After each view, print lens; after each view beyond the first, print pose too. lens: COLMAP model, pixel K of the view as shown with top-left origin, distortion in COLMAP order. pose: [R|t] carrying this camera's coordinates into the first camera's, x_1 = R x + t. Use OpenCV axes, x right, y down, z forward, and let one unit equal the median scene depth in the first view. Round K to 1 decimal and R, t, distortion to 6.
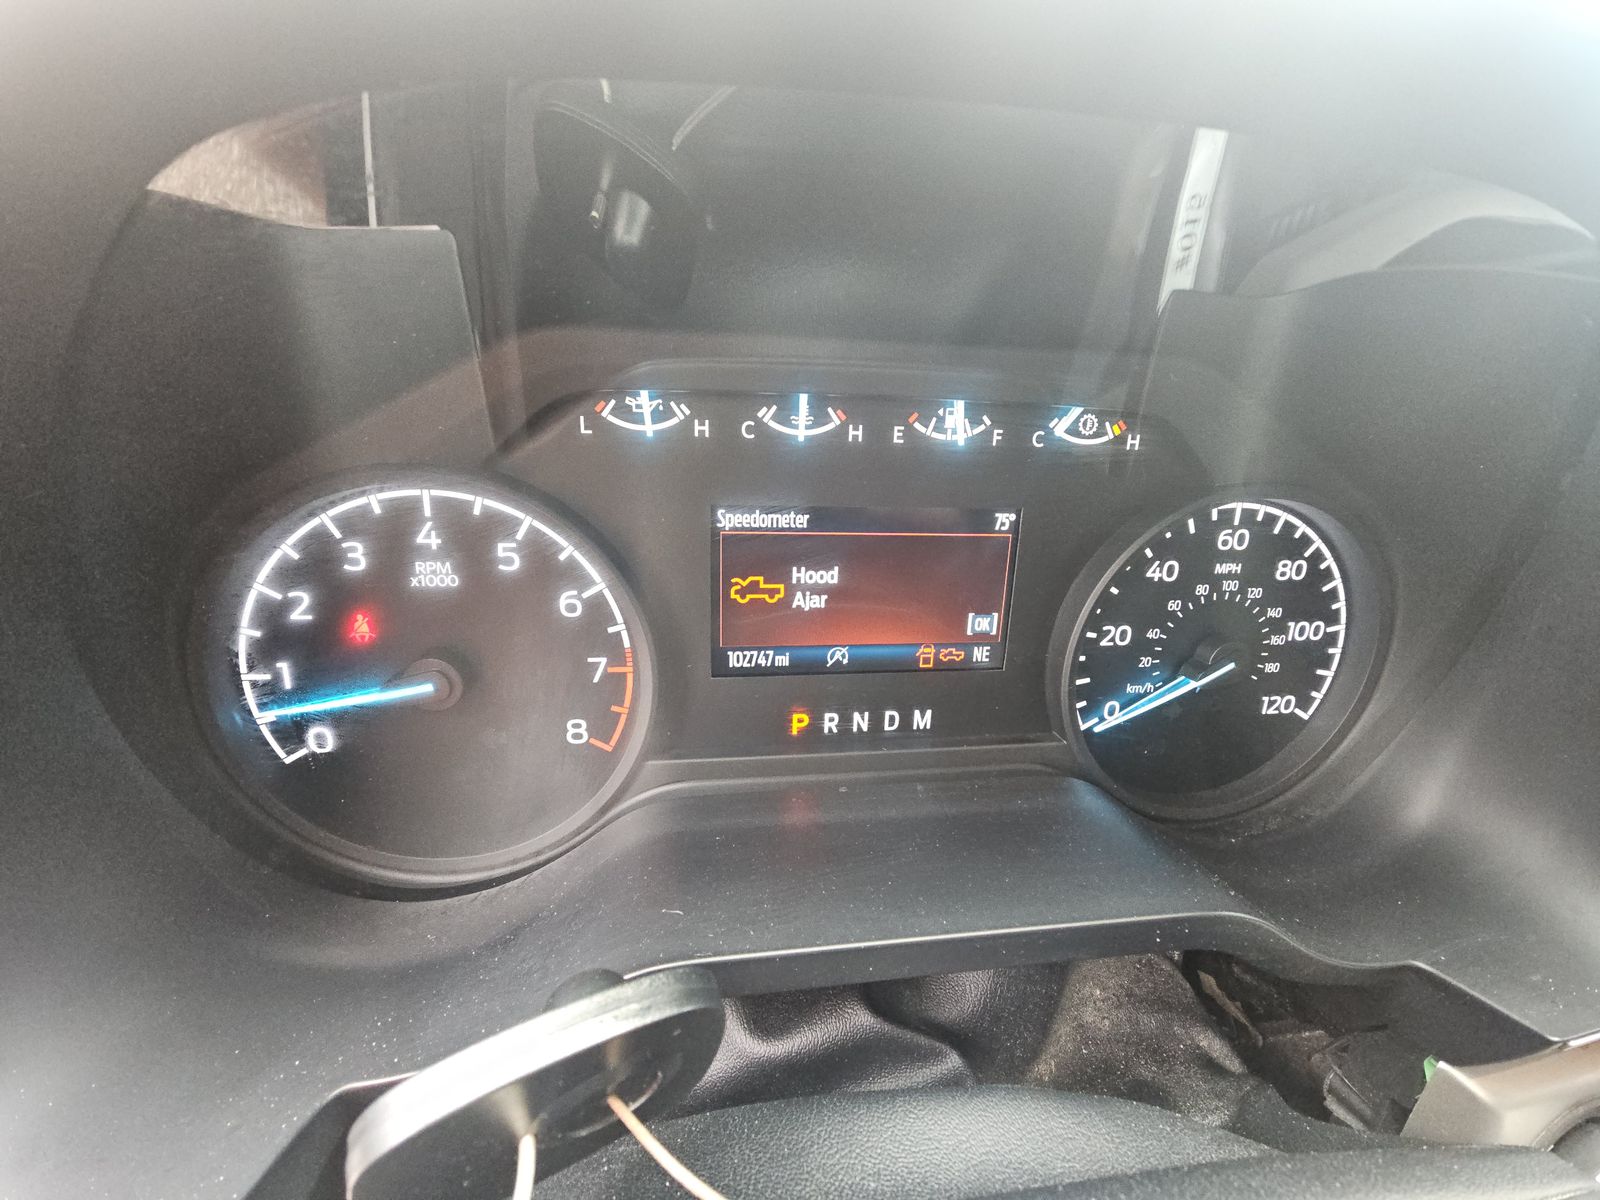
lens RADIAL K [[651.4, 0, 792.3], [0, 651.4, 587.9], [0, 0, 1]] dist [-0.002969, -0.006944]
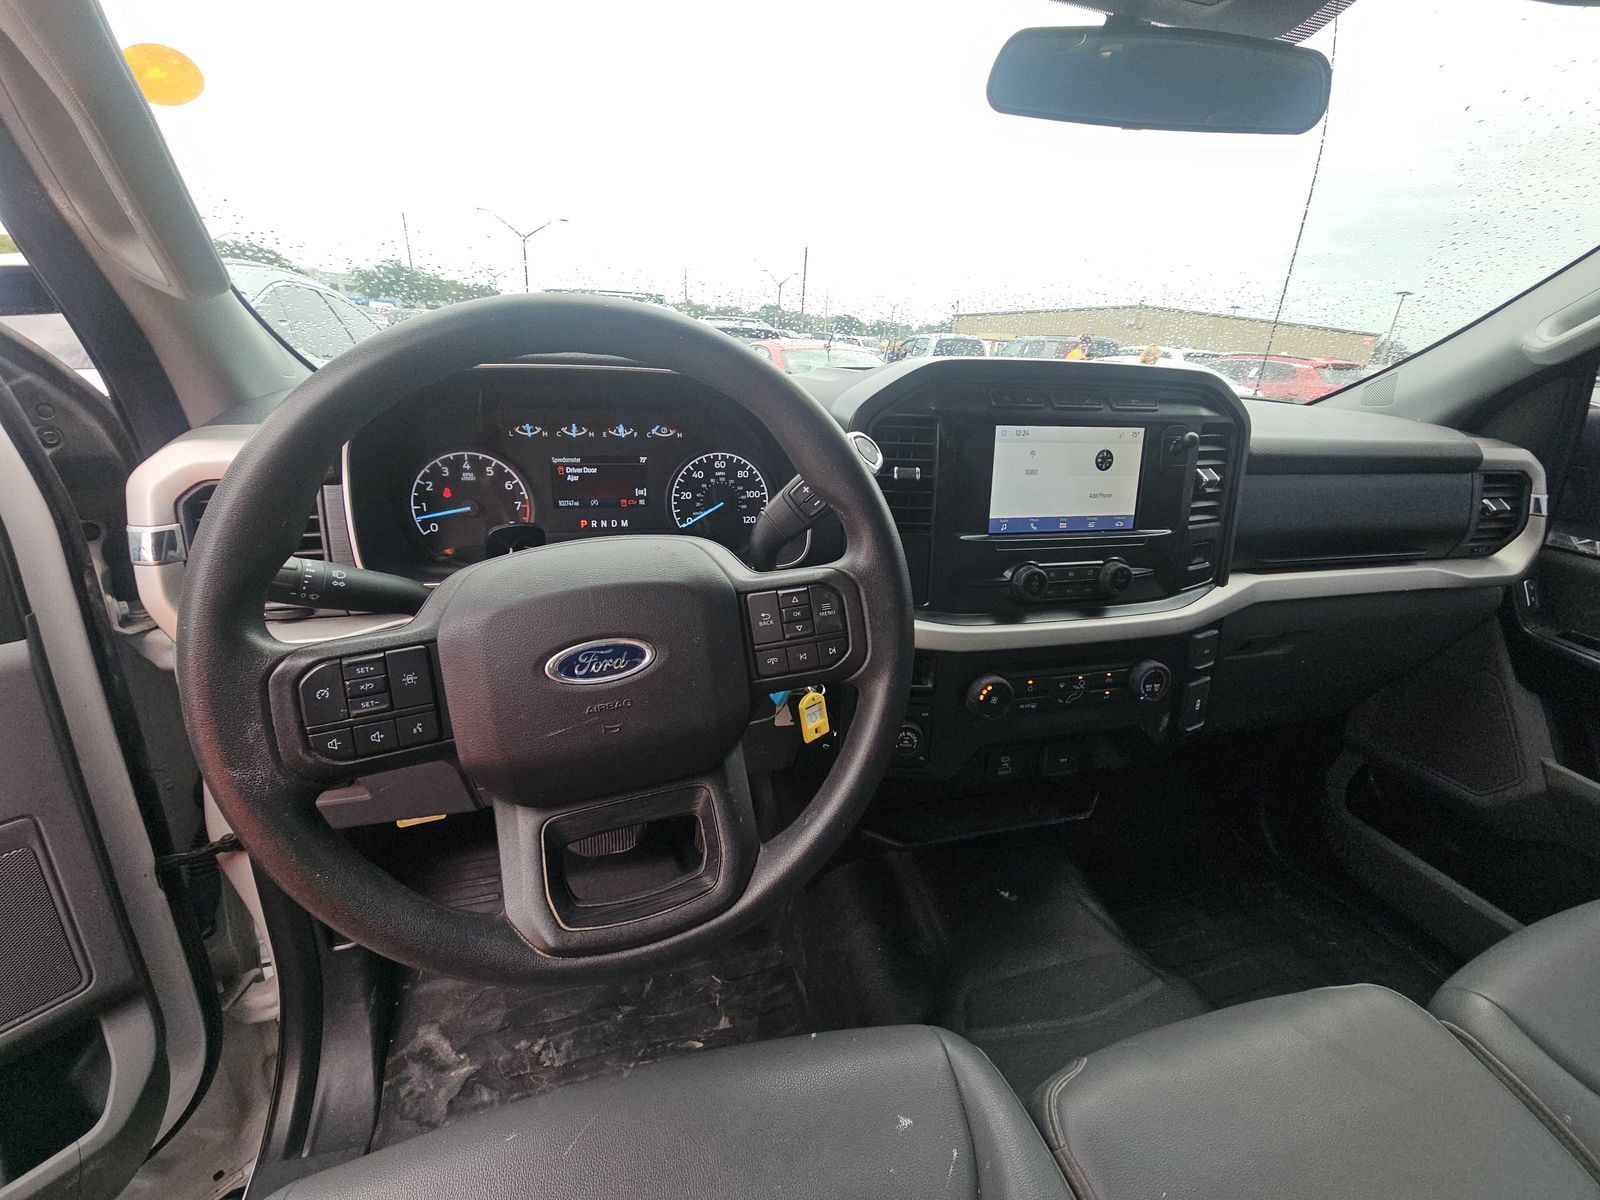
lens RADIAL K [[651.4, 0, 798.9], [0, 651.4, 588.7], [0, 0, 1]] dist [-0.002969, -0.006944]
pose [[0.991064, -0.046479, 0.125030, 0.723469], [0.044653, 0.998852, 0.017370, 0.578020], [-0.125694, -0.011632, 0.992001, -2.609000]]
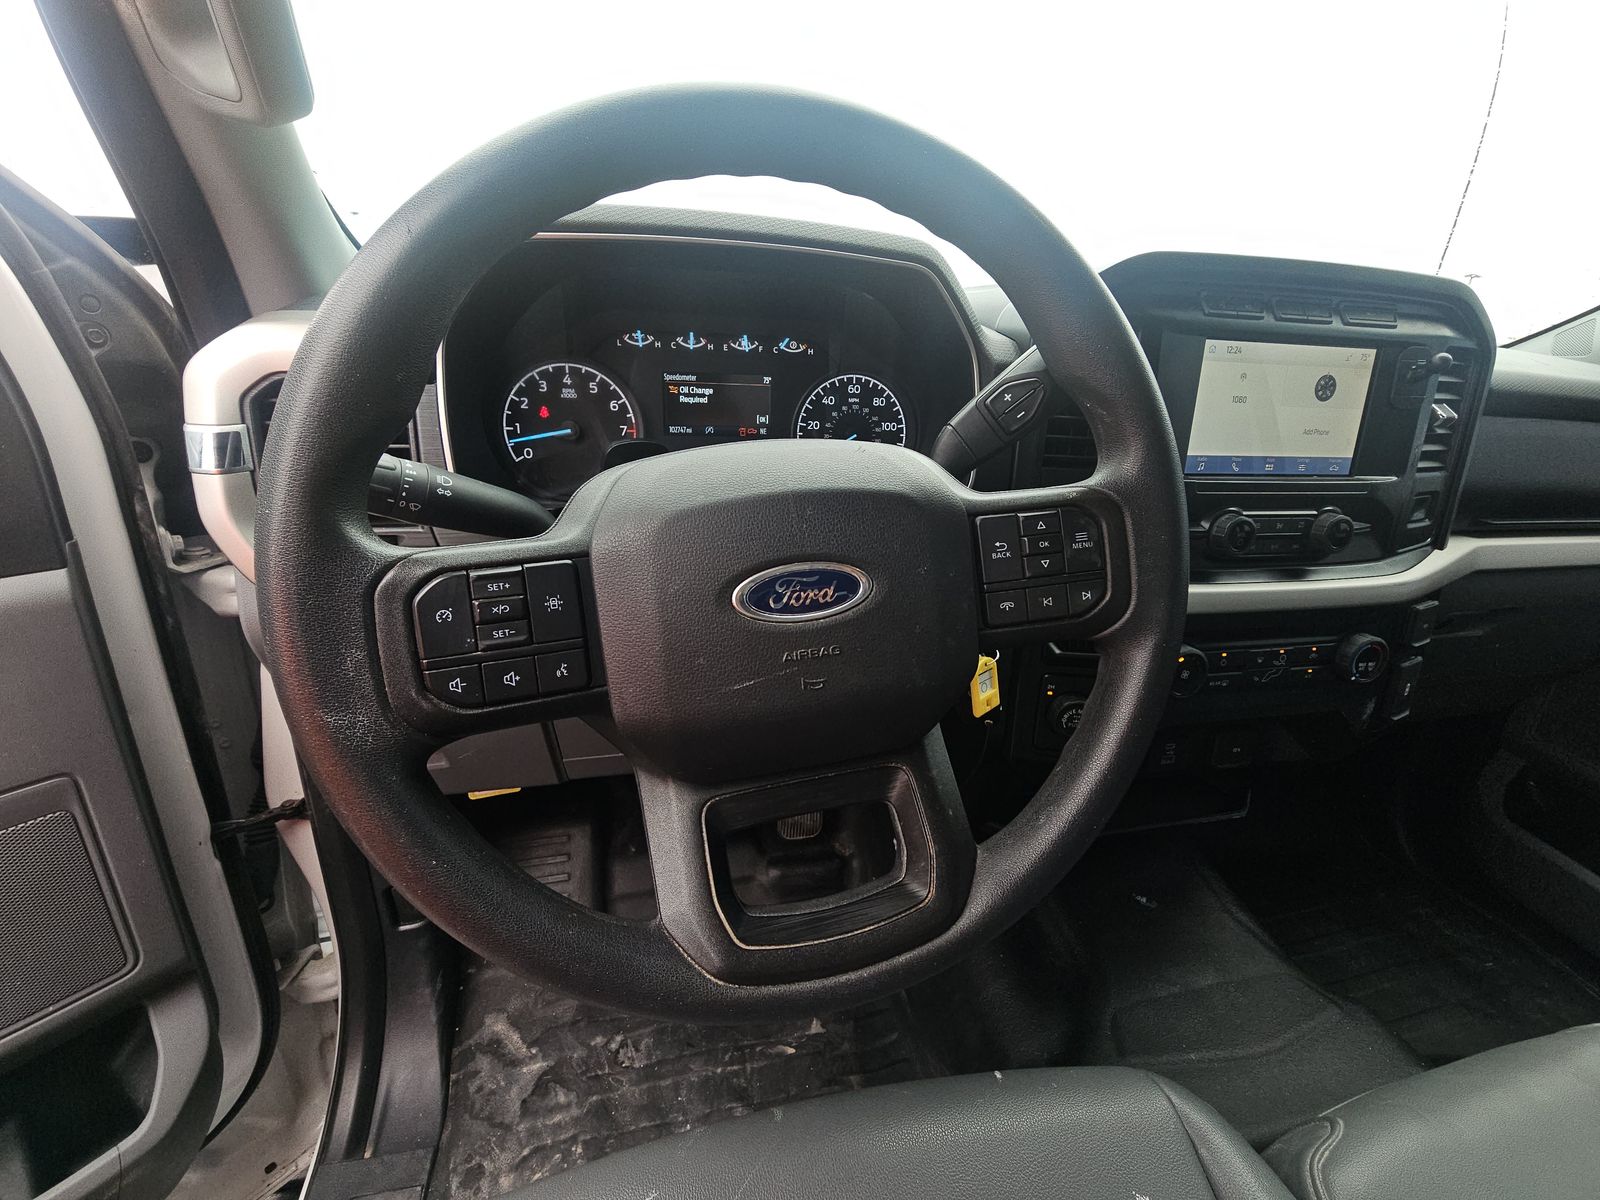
lens RADIAL K [[651.4, 0, 796.6], [0, 651.4, 587.9], [0, 0, 1]] dist [-0.002969, -0.006944]
pose [[0.996494, -0.025483, 0.079690, 0.222167], [0.022411, 0.998979, 0.039218, 0.745697], [-0.080608, -0.037294, 0.996048, -2.007488]]
